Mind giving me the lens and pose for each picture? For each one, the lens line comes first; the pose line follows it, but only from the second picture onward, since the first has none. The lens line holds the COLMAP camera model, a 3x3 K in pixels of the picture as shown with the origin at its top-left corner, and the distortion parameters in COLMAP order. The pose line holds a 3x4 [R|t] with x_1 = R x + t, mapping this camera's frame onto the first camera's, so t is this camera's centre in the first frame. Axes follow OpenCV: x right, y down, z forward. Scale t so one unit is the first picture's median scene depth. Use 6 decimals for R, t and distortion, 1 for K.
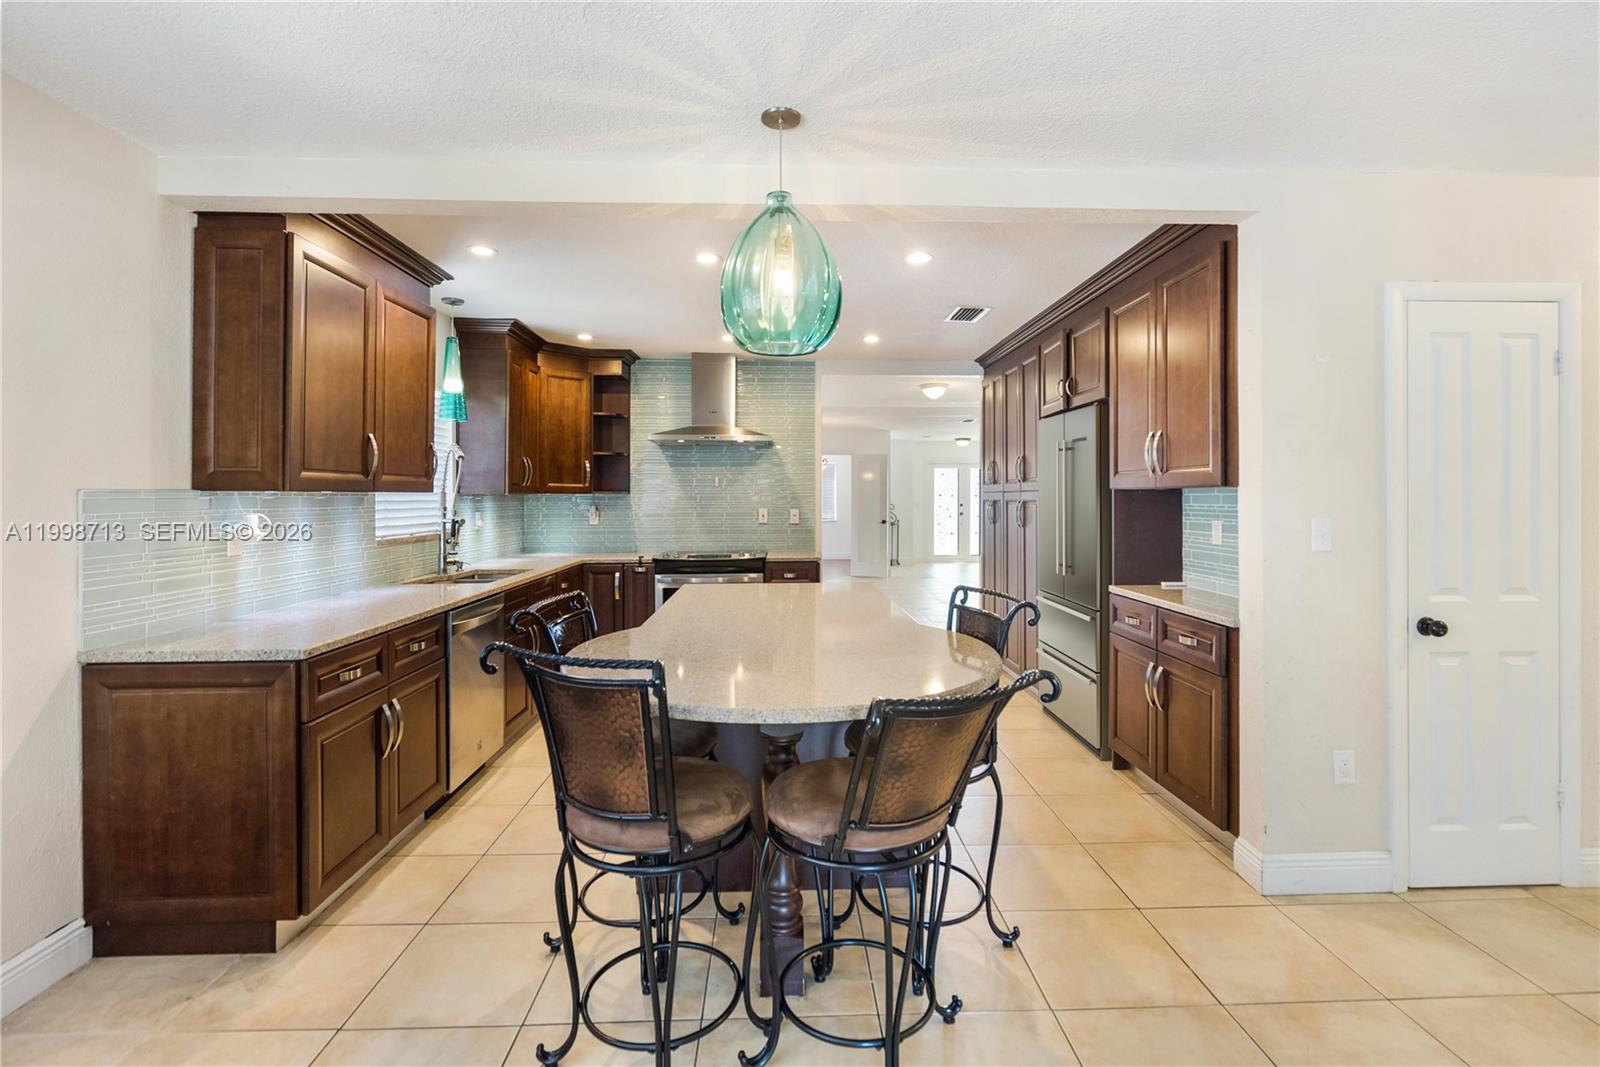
lens RADIAL K [[735.1, 0, 799.6], [0, 735.1, 493.3], [0, 0, 1]] dist [-0.001408, -0.000107]
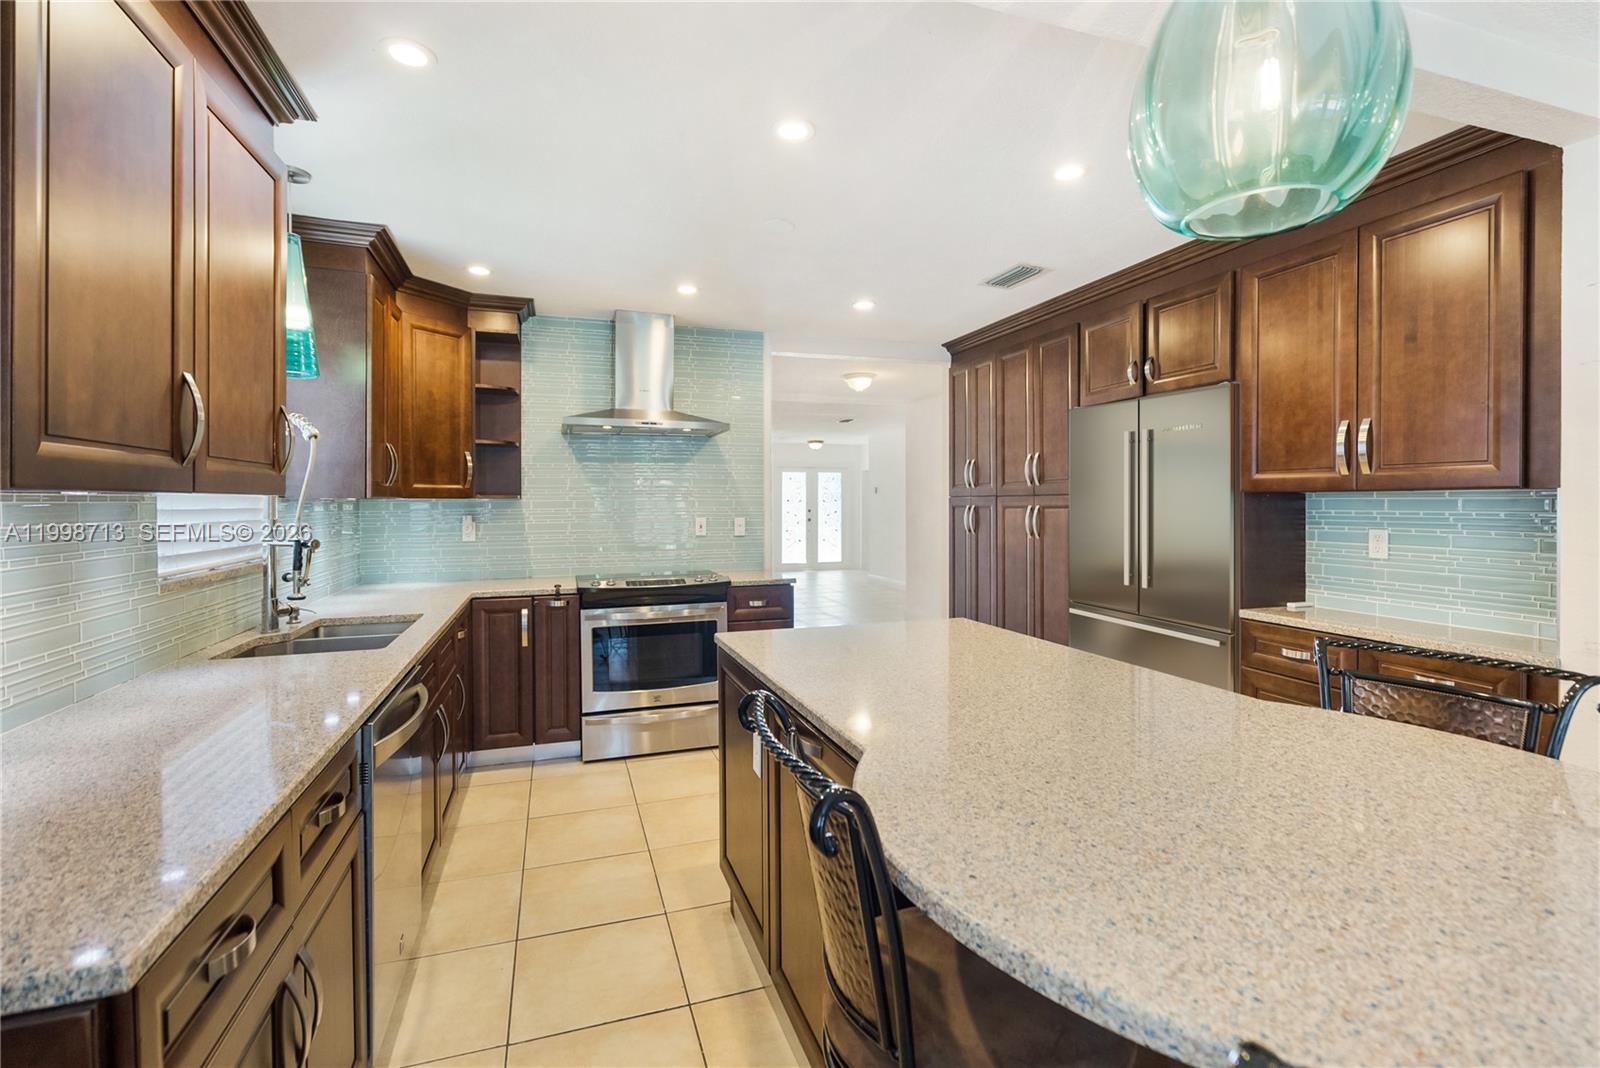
lens RADIAL K [[734.3, 0, 797.5], [0, 734.3, 507.7], [0, 0, 1]] dist [-0.002272, -0.000213]
pose [[0.958819, -0.003157, 0.284001, -0.249503], [-0.000187, 0.999931, 0.011748, 0.001843], [-0.284019, -0.011318, 0.958752, 0.313016]]
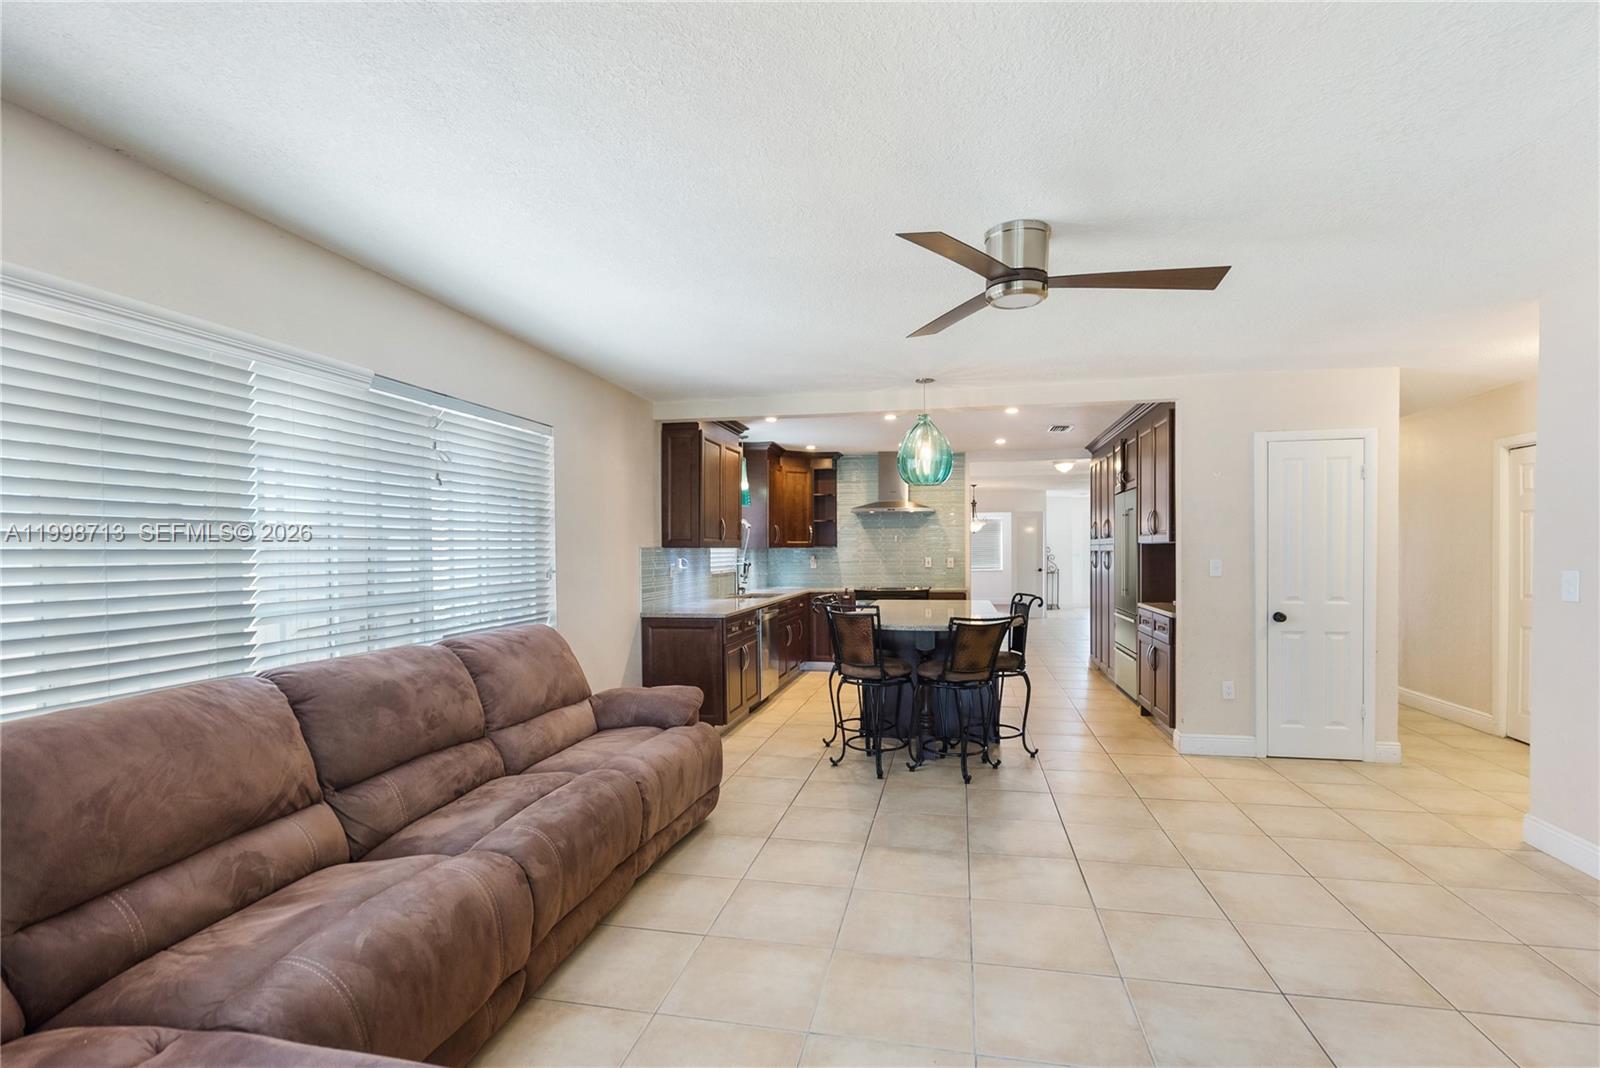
lens RADIAL K [[744.7, 0, 796.9], [0, 744.7, 552.1], [0, 0, 1]] dist [-0.022583, -0.000067]
pose [[0.970773, -0.004596, -0.239956, 0.072423], [0.006753, 0.999944, 0.008165, -0.004204], [0.239905, -0.009547, 0.970749, -0.678741]]
